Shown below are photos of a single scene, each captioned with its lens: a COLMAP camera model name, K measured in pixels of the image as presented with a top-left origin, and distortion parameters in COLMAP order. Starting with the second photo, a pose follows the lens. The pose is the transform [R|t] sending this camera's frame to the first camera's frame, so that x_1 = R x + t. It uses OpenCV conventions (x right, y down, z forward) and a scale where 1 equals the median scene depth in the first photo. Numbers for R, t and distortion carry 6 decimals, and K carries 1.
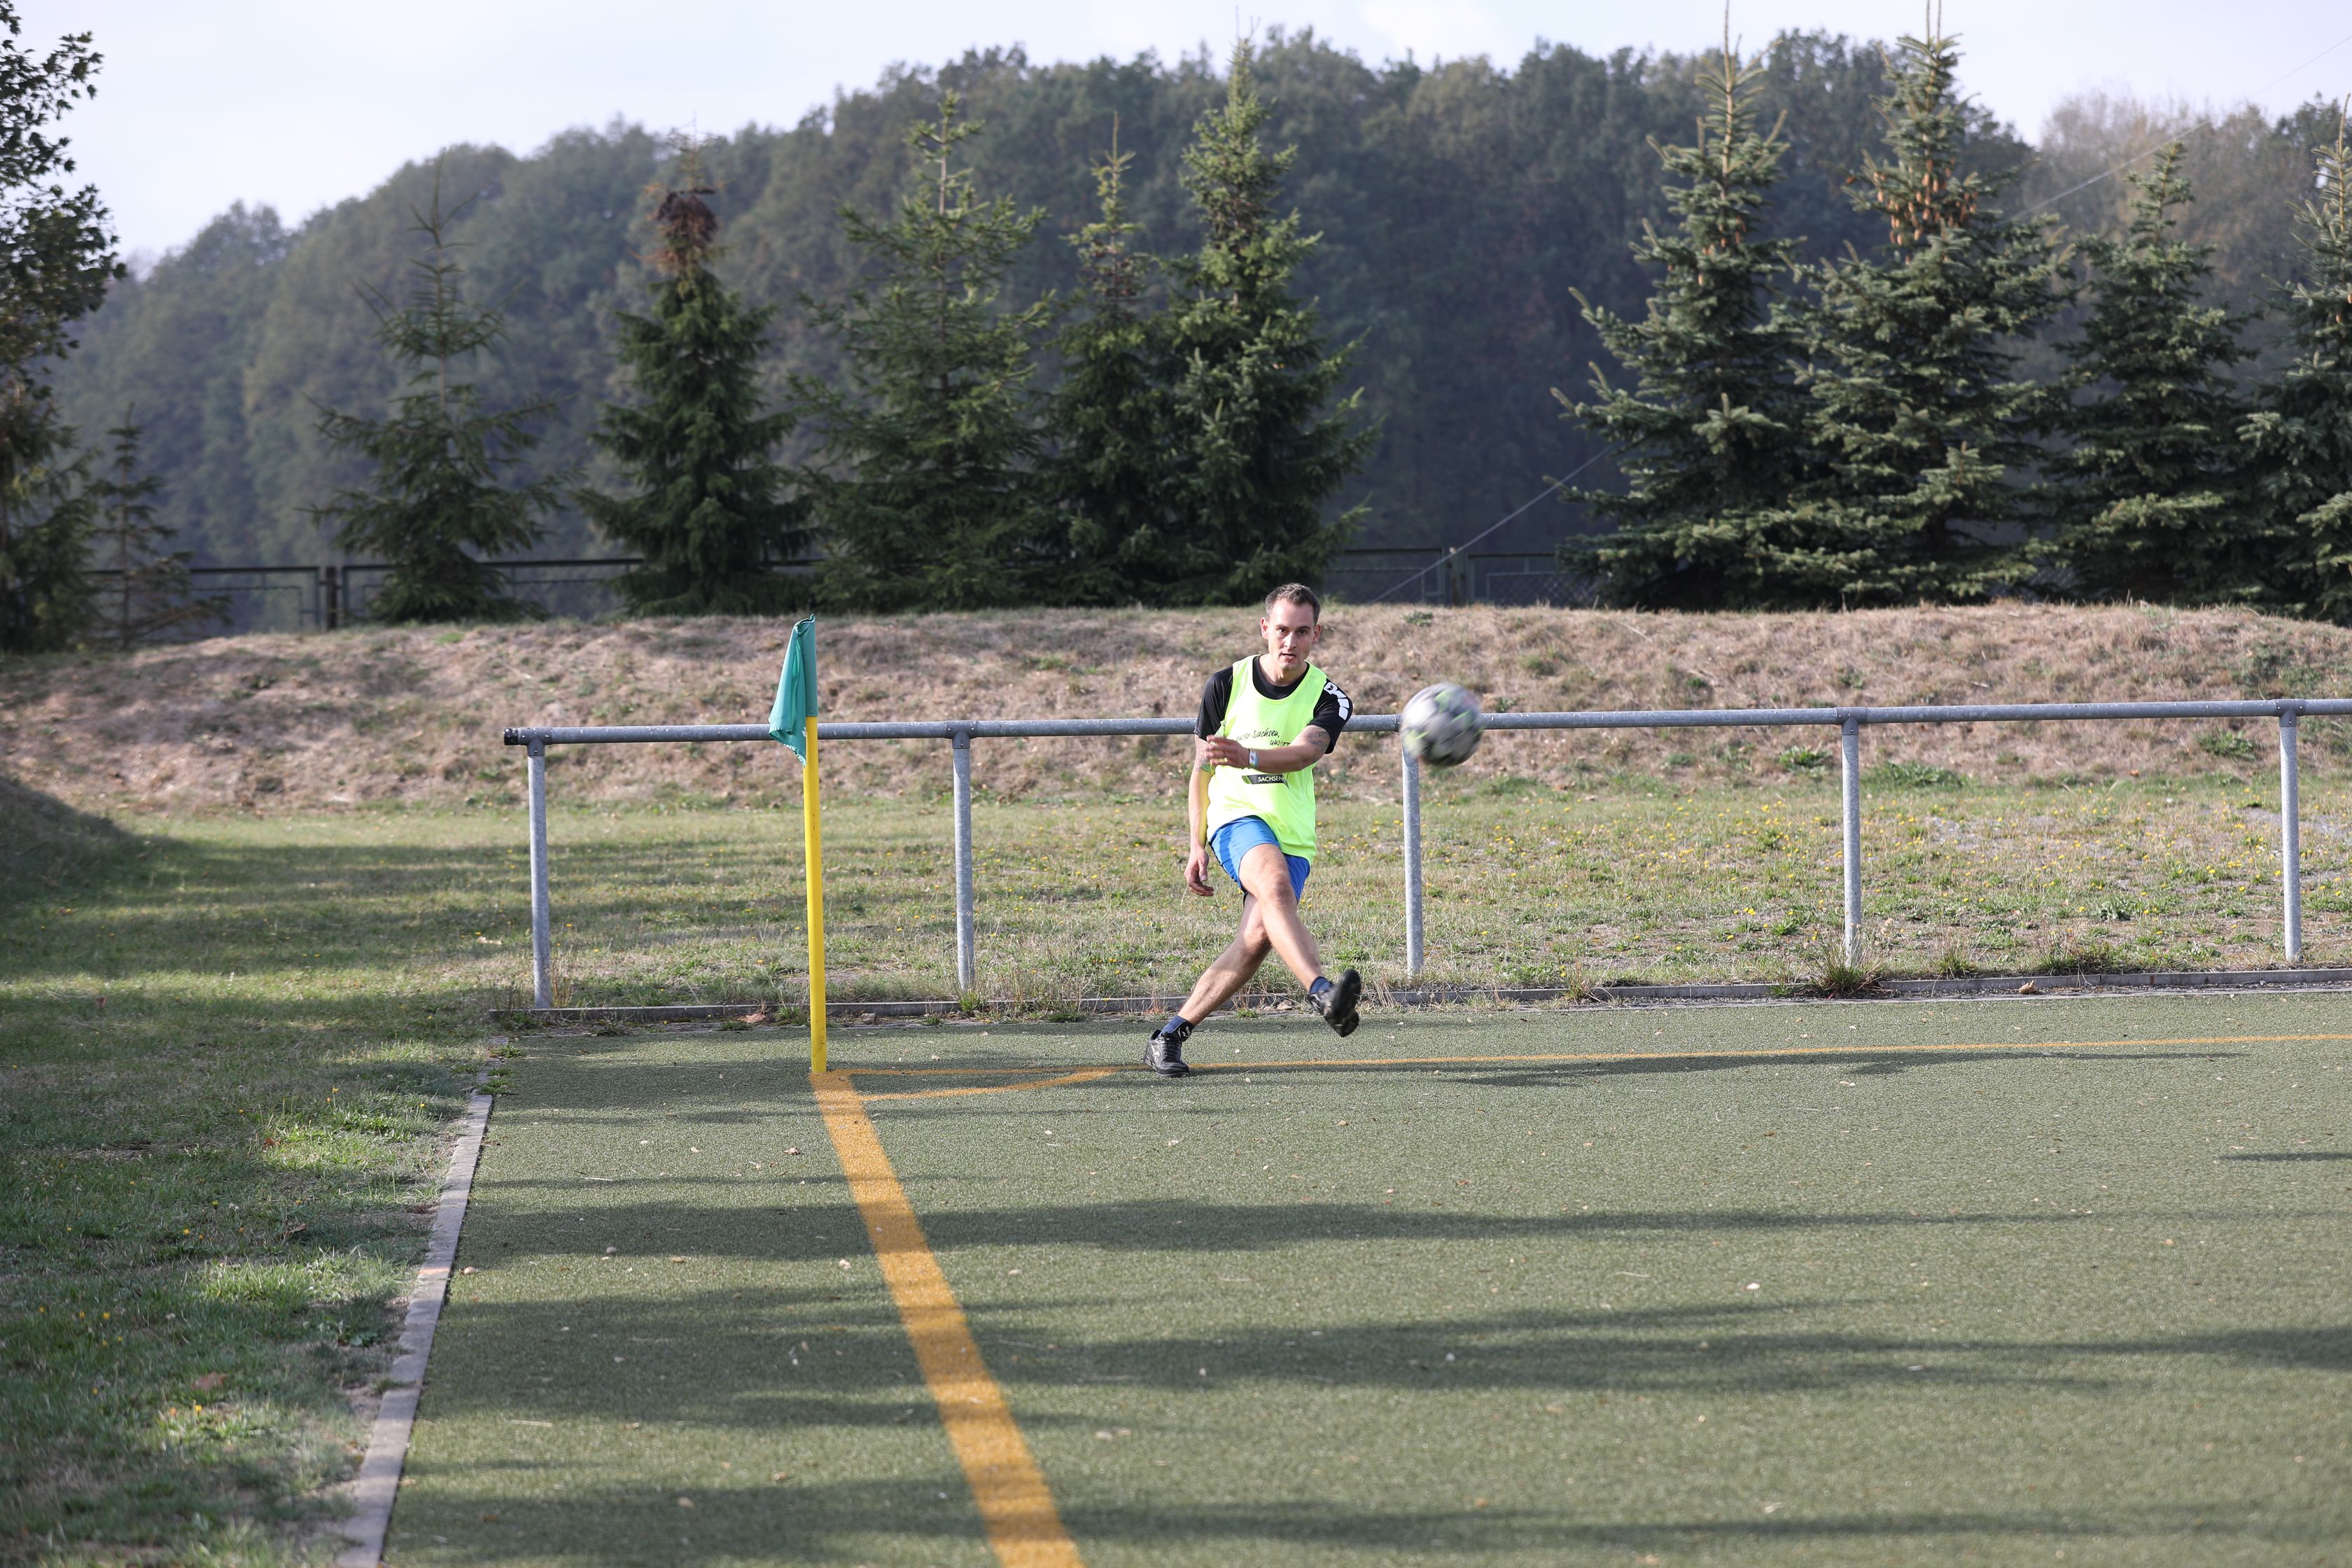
lens RADIAL K [[6408.7, 0, 1176.4], [0, 6408.7, 781.4], [0, 0, 1]] dist [-0.116953, 0.000000]
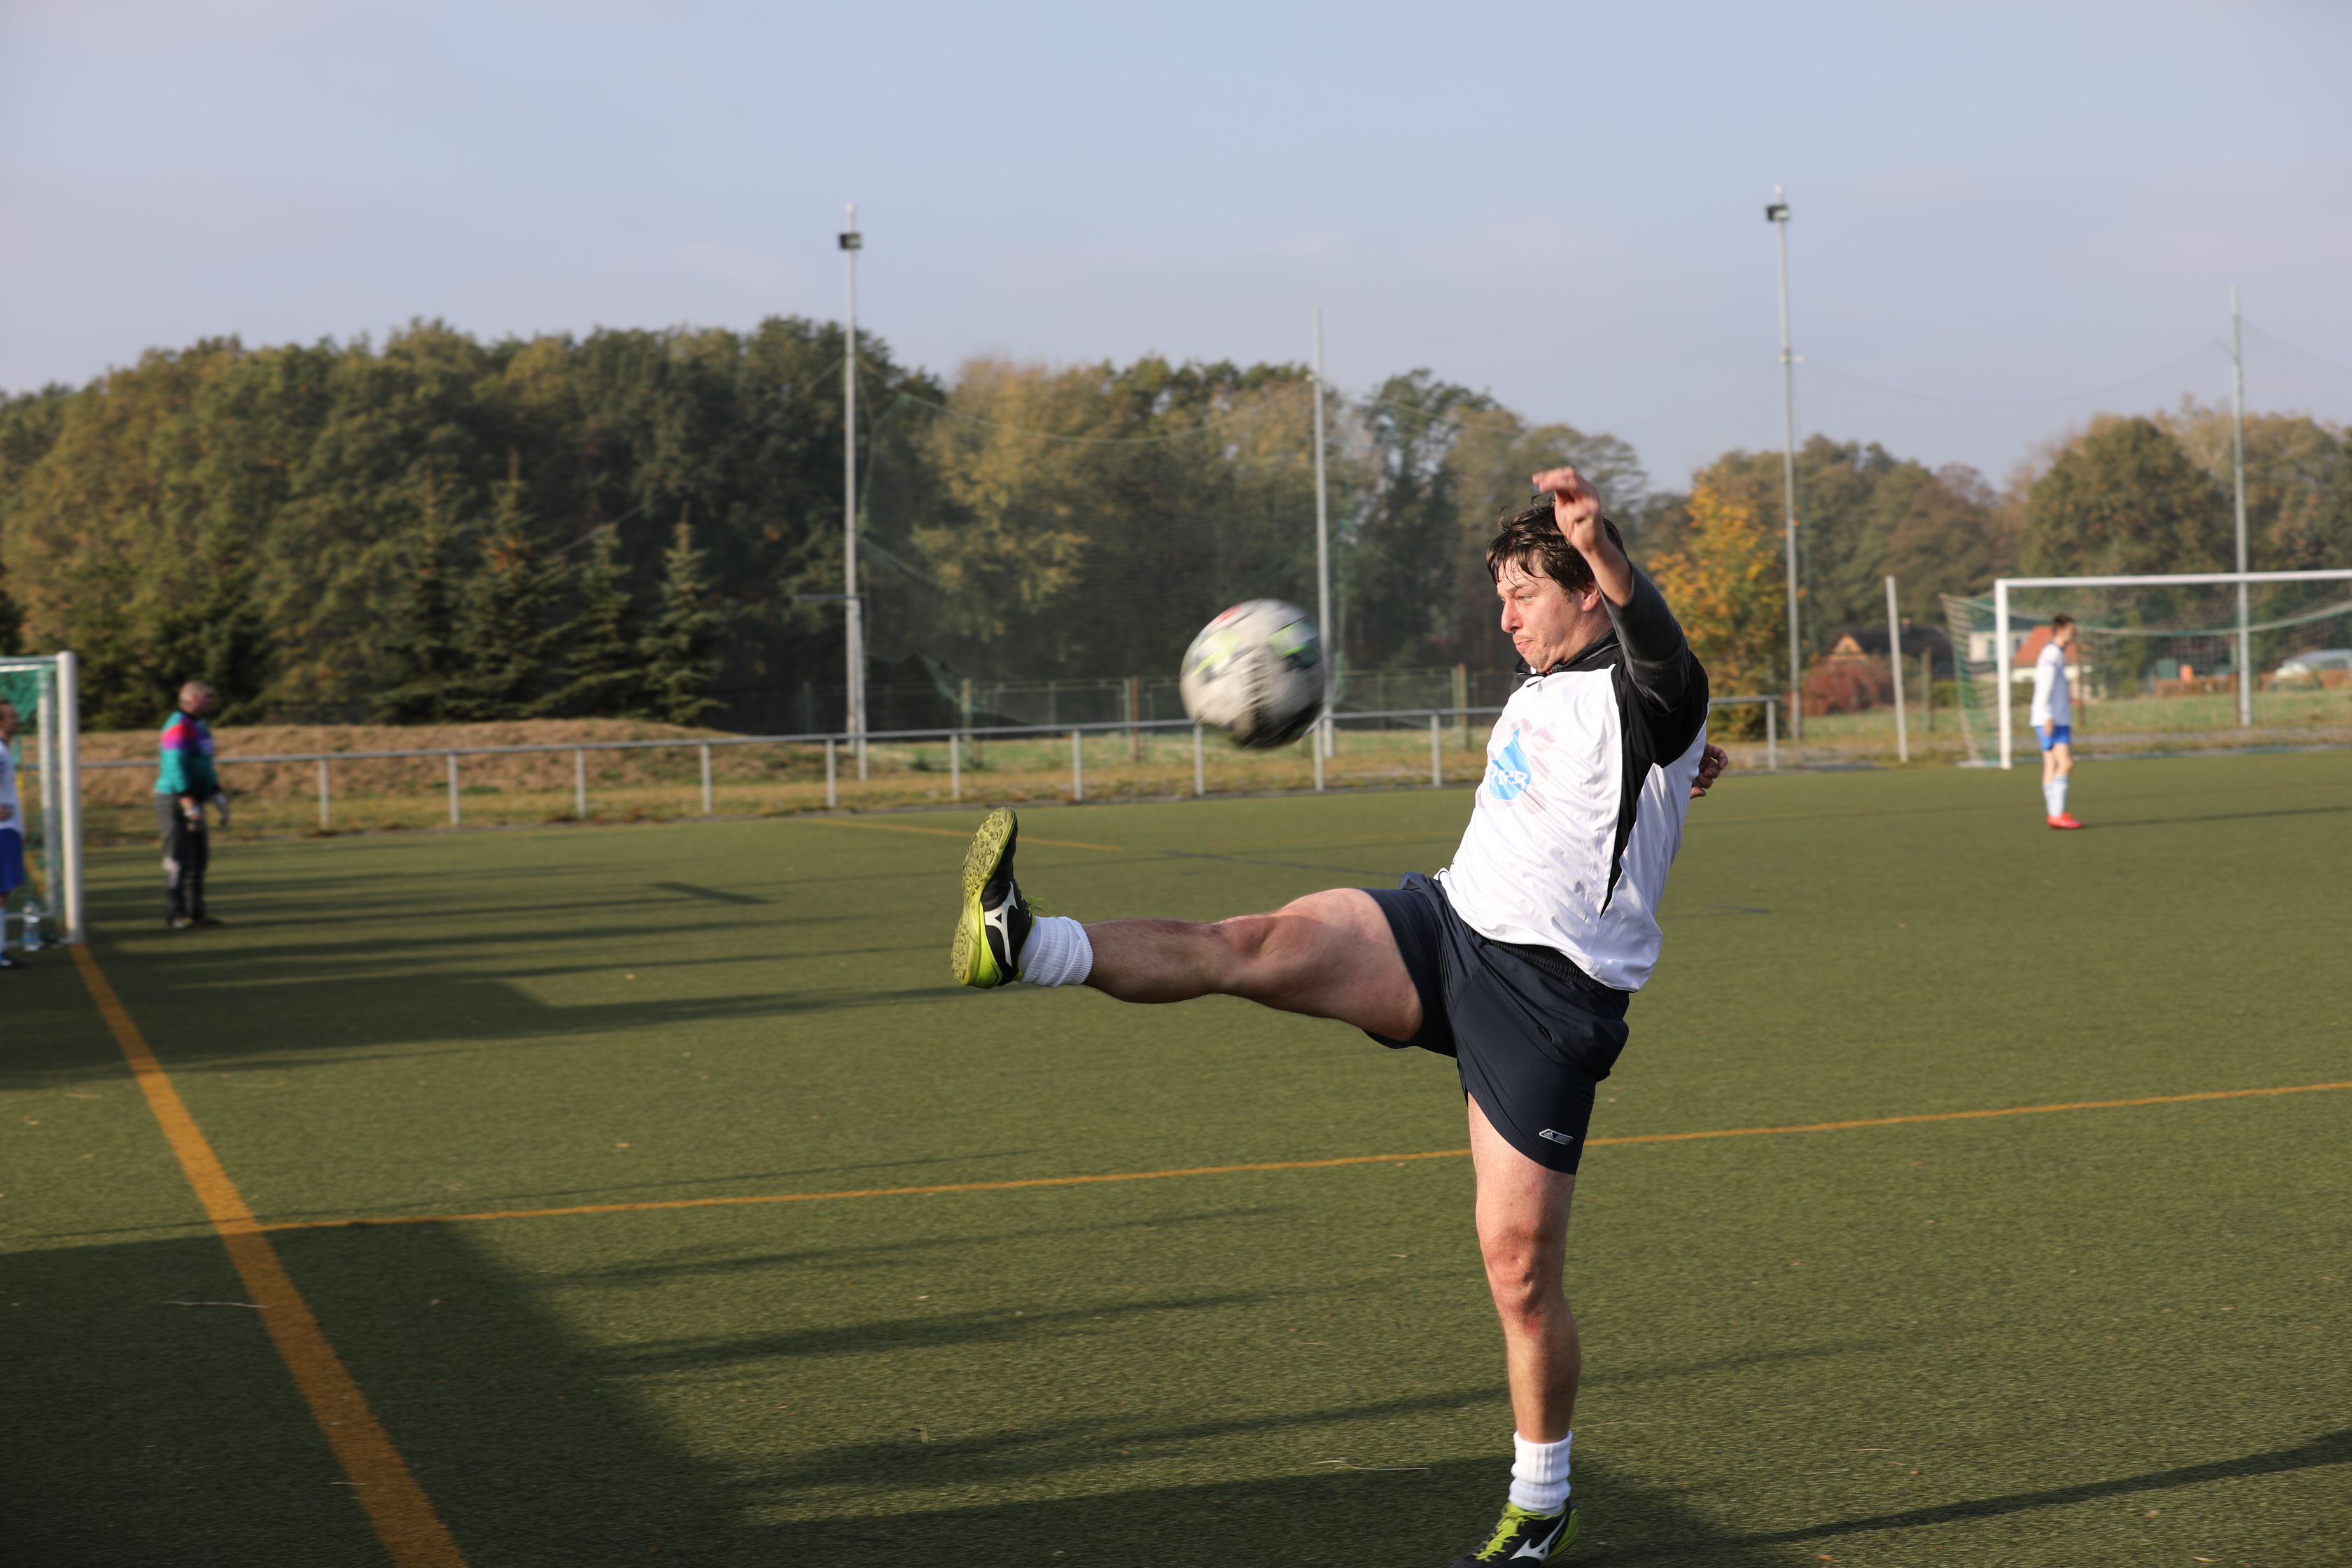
lens RADIAL K [[4894.8, 0, 1176.3], [0, 4894.8, 790.2], [0, 0, 1]] dist [-0.312312, 0.000000]
pose [[0.986816, -0.023569, 0.160121, 0.016158], [0.025560, 0.999619, -0.010387, 0.005356], [-0.159815, 0.014343, 0.987043, -0.189787]]
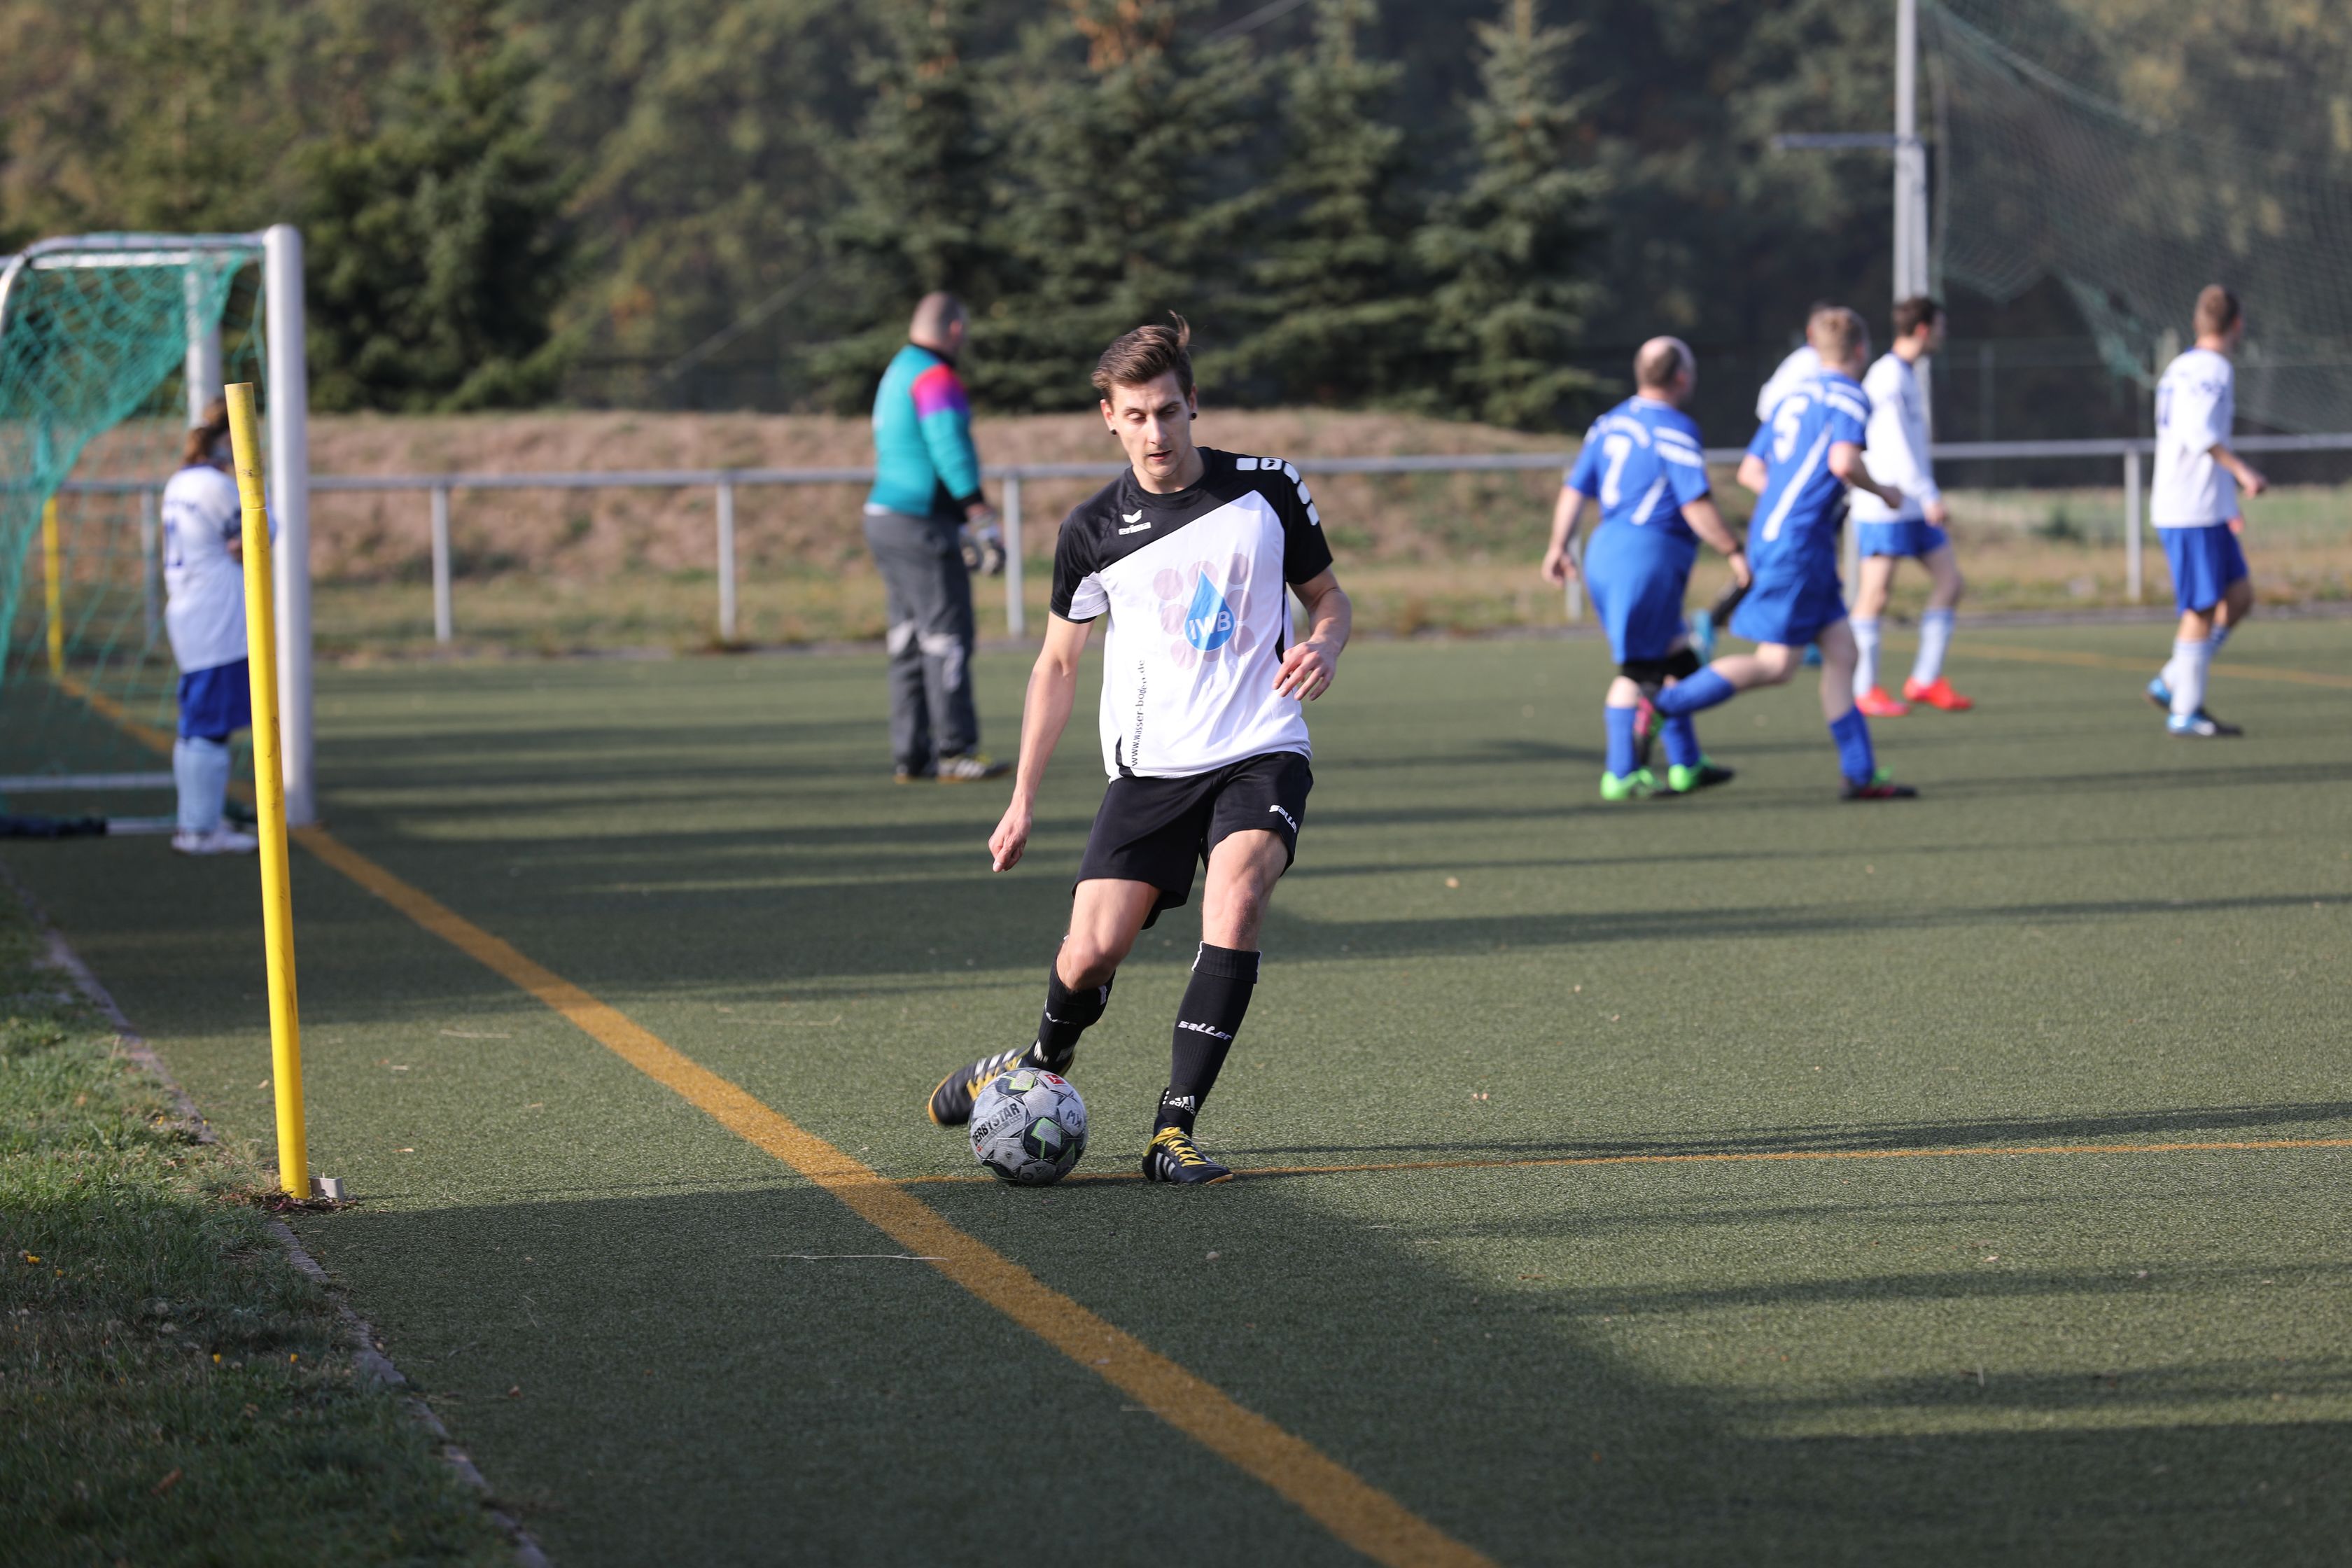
lens RADIAL K [[11860.3, 0, 1165.7], [0, 11860.3, 776.6], [0, 0, 1]] dist [1.039458, 0.000000]
pose [[0.999441, -0.005198, 0.033010, 0.013536], [0.005154, 0.999986, 0.001409, 0.006744], [-0.033017, -0.001238, 0.999454, -0.217731]]
